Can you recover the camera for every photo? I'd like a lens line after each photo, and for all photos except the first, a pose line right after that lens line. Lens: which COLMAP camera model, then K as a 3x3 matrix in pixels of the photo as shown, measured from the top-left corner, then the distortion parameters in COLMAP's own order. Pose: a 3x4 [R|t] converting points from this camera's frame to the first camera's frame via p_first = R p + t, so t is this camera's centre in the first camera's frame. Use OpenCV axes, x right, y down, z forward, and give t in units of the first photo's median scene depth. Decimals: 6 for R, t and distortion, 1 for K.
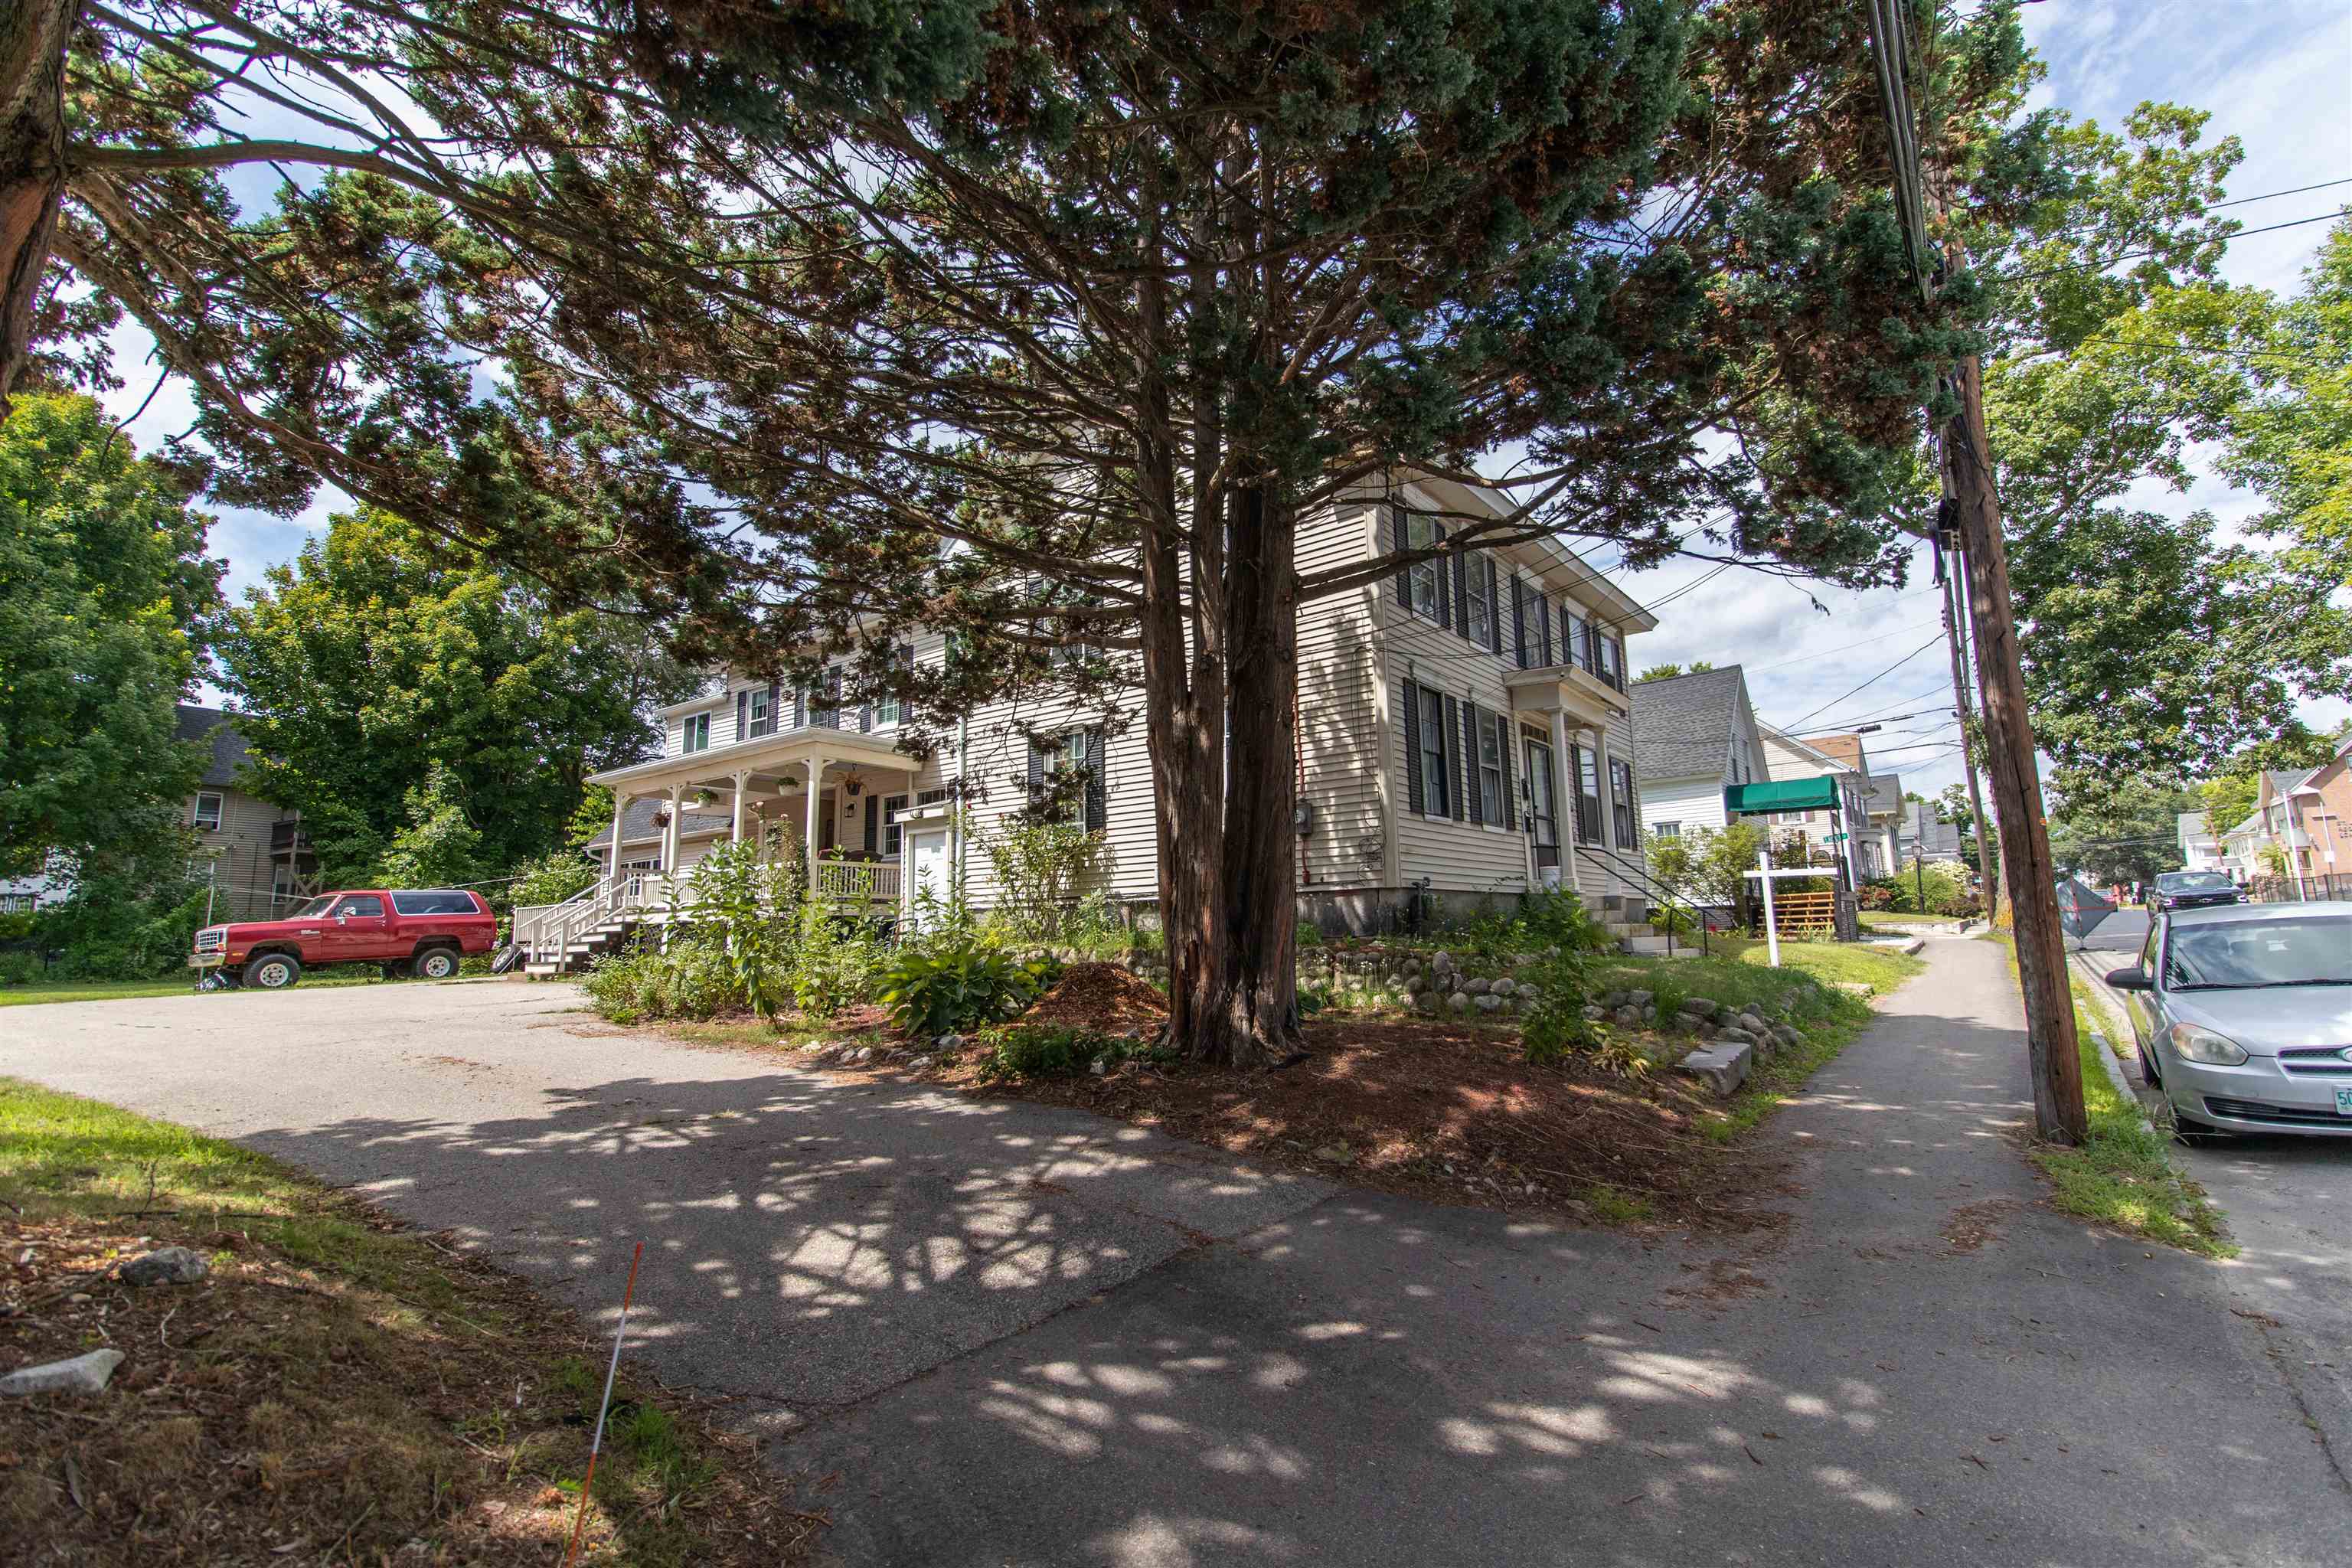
lens RADIAL K [[1071.6, 0, 1195.4], [0, 1071.6, 777.4], [0, 0, 1]] dist [0.000004, 0.000086]
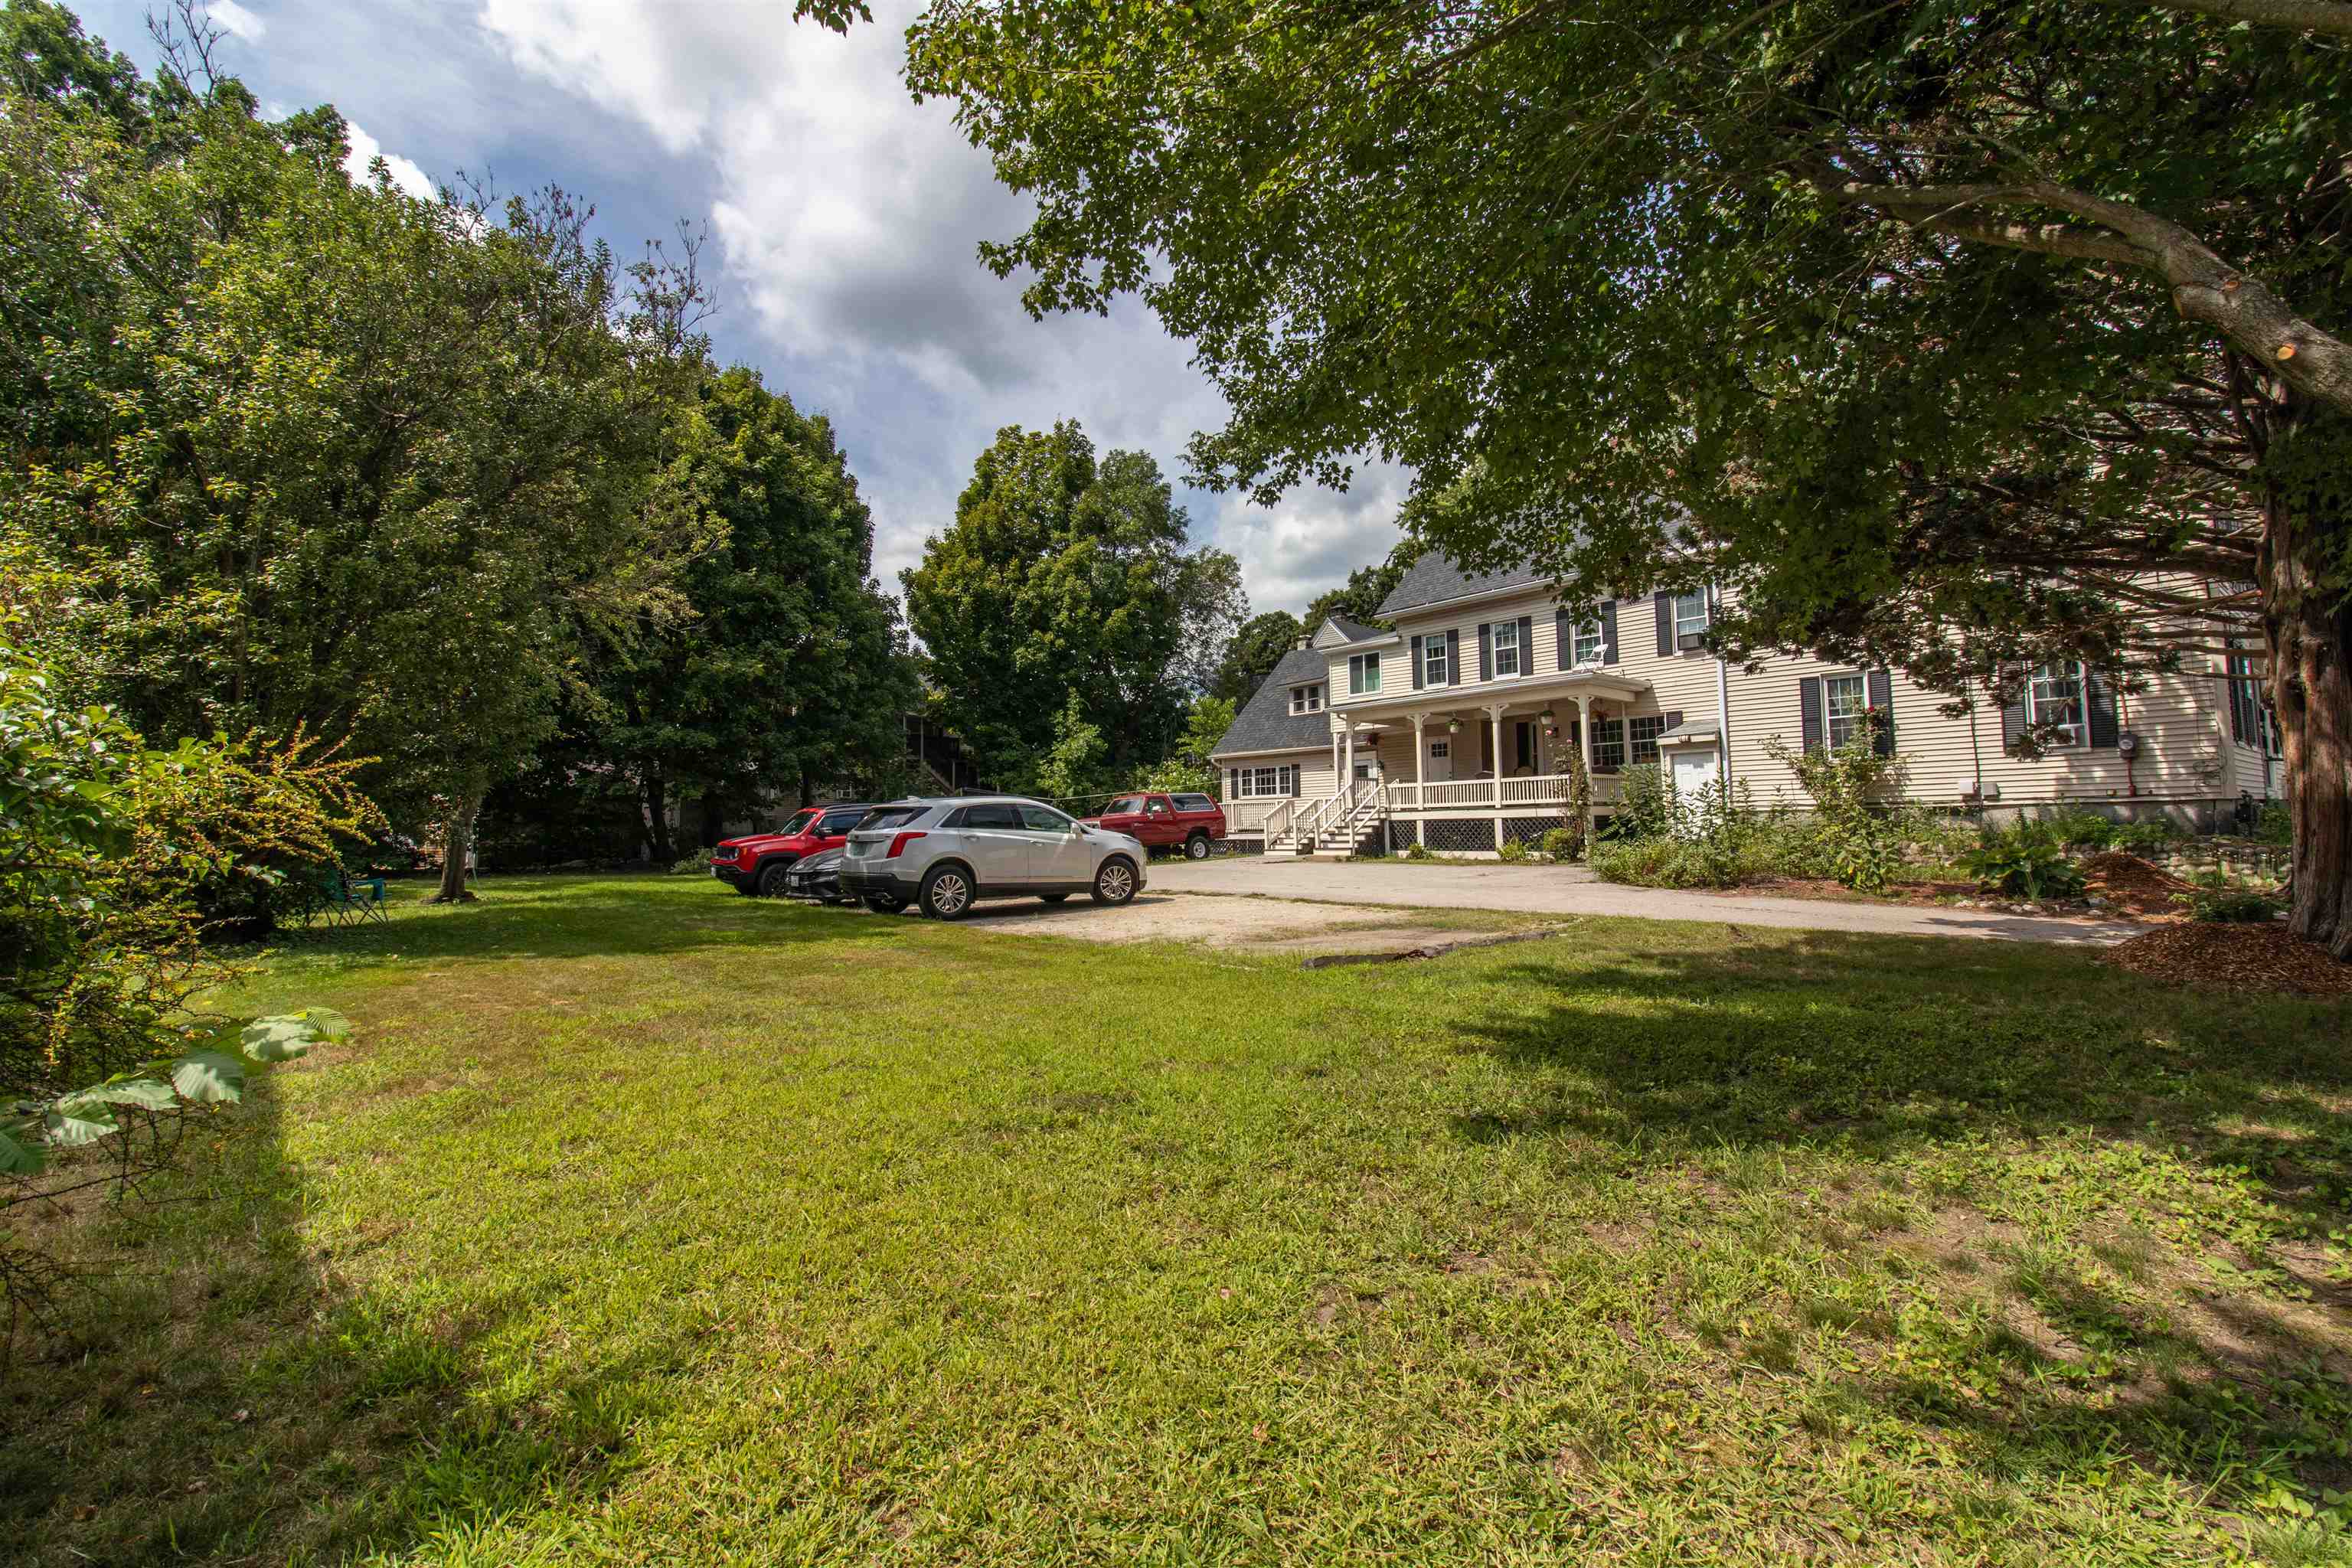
lens RADIAL K [[1083.7, 0, 1184.2], [0, 1083.7, 714.7], [0, 0, 1]] dist [0.001283, 0.000171]
pose [[0.975612, -0.019218, -0.218660, -0.371989], [0.029516, 0.998599, 0.043926, -0.046672], [0.217509, -0.049309, 0.974812, -0.278131]]
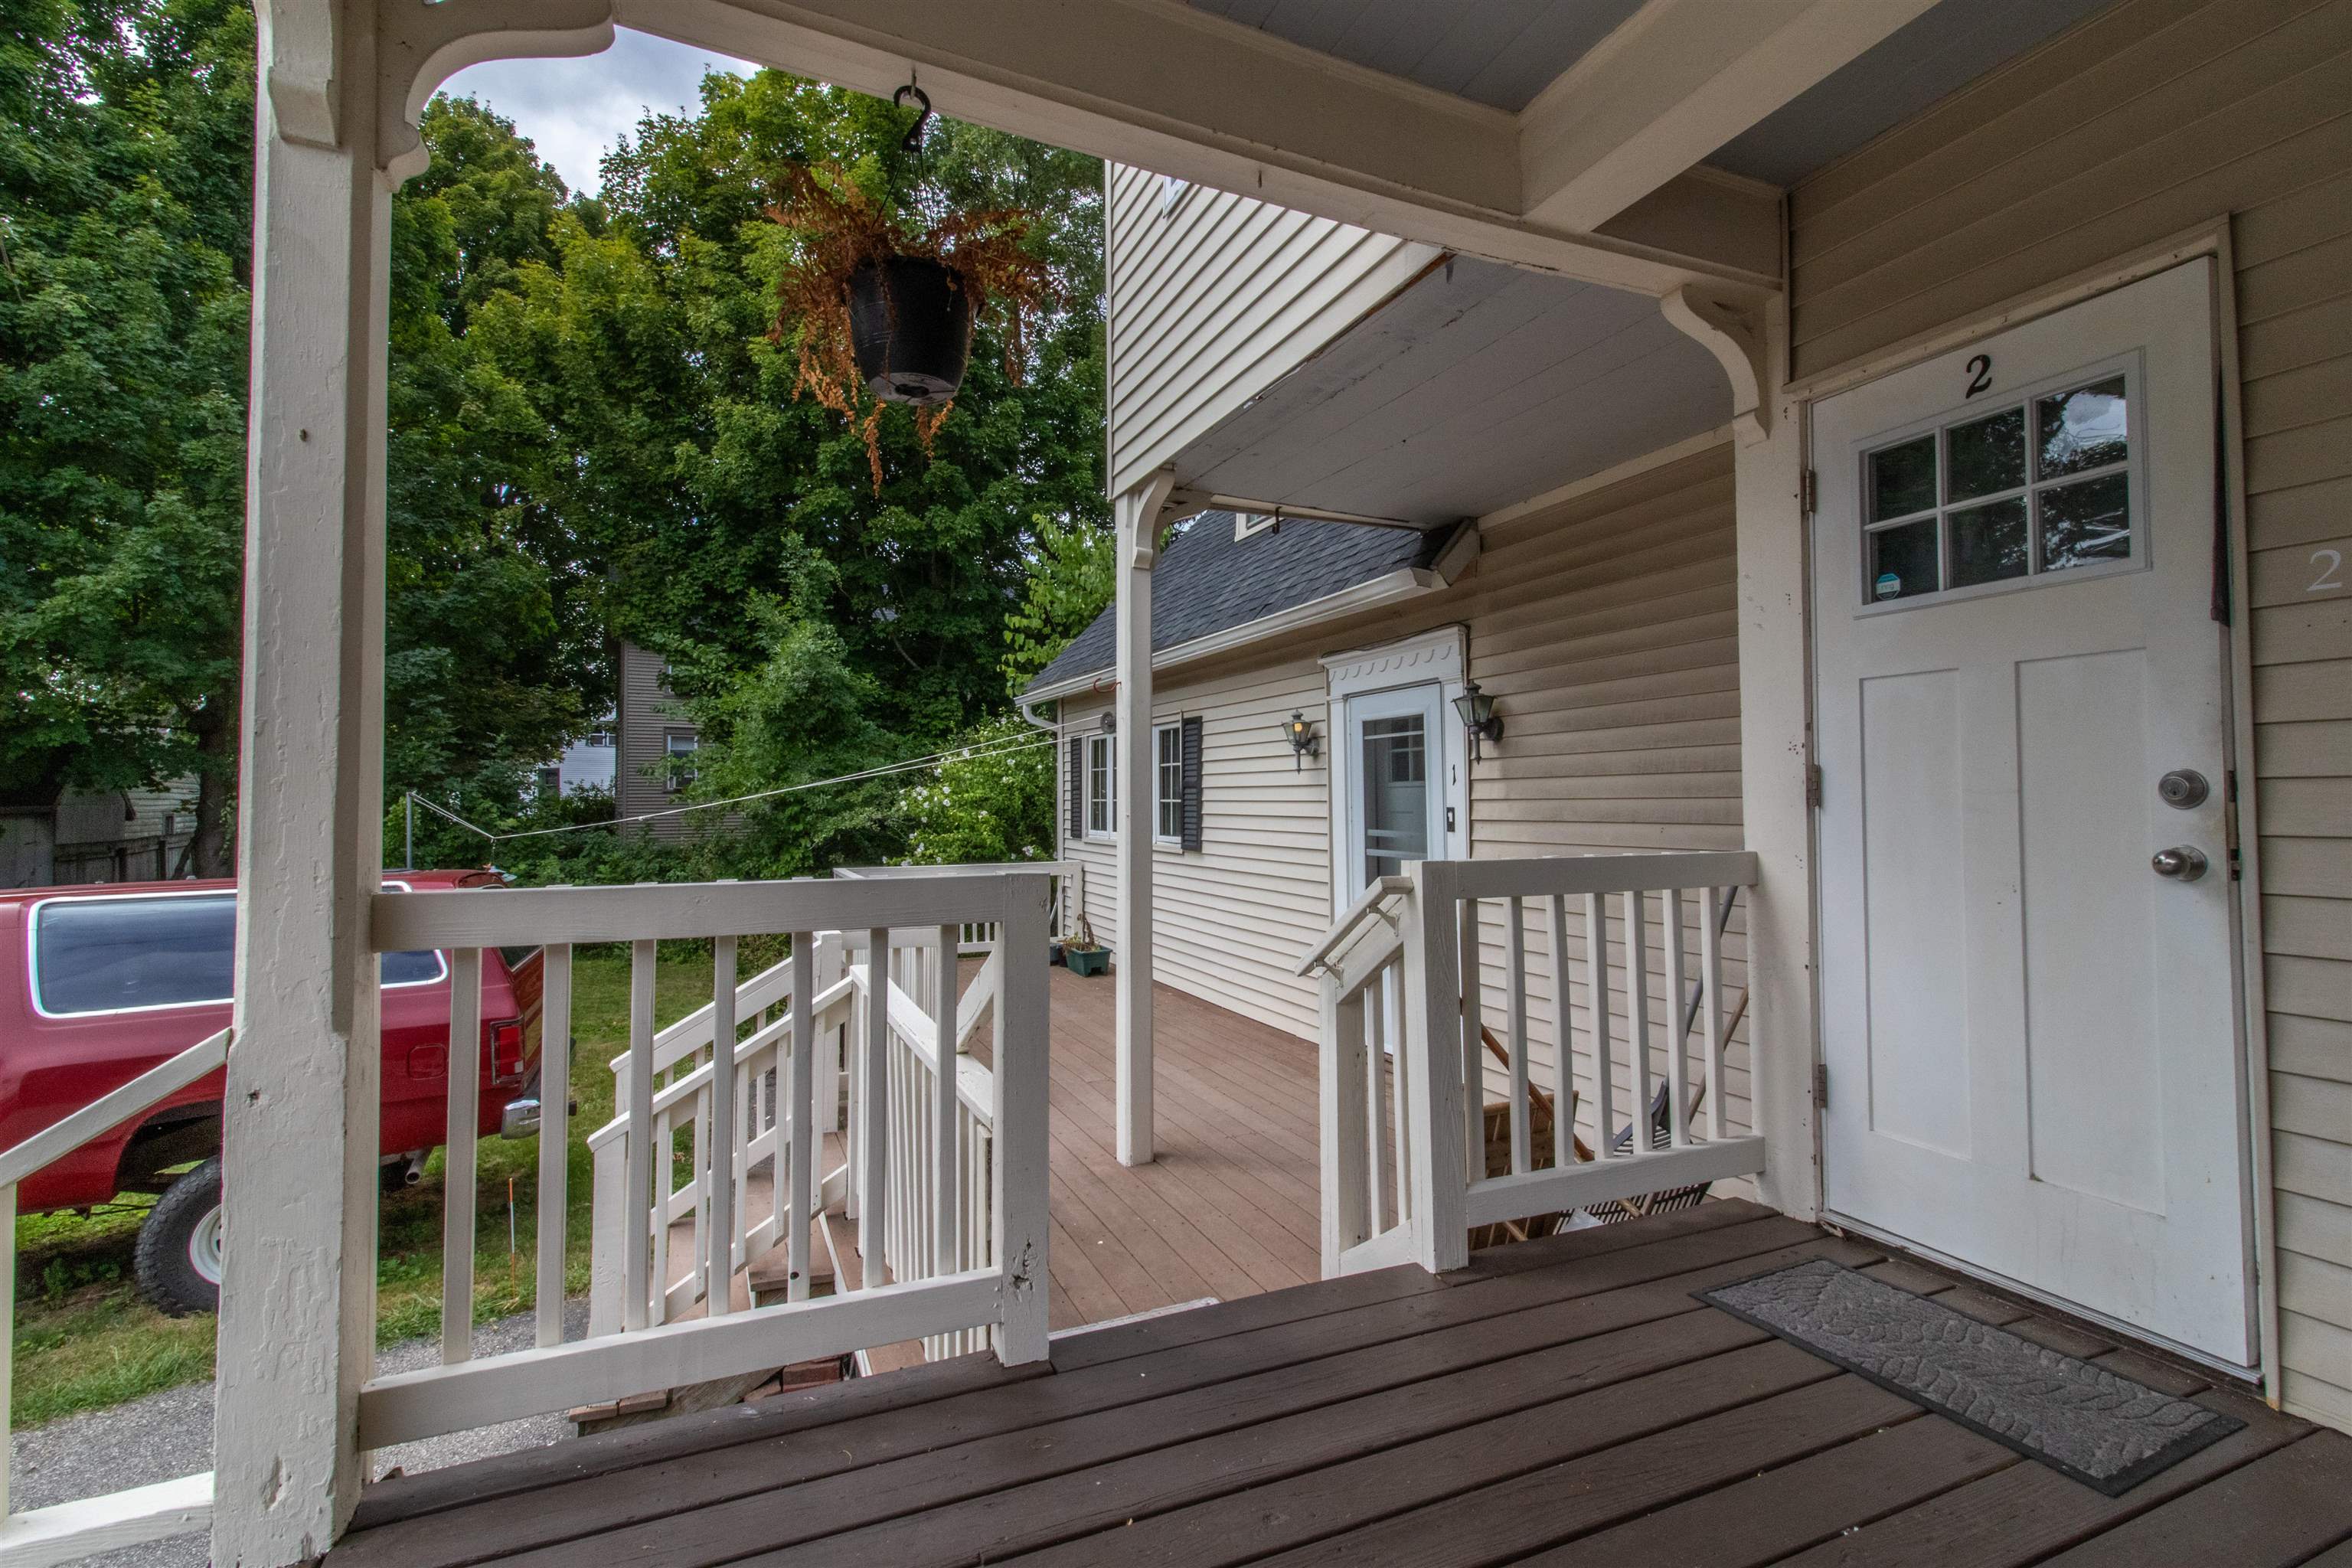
lens RADIAL K [[1085.1, 0, 1188.1], [0, 1085.1, 765.4], [0, 0, 1]] dist [0.002719, 0.000345]
pose [[0.869620, 0.000201, -0.493722, -0.372691], [0.060462, 0.992430, 0.106900, 0.058693], [0.490005, -0.122814, 0.863025, 0.796751]]
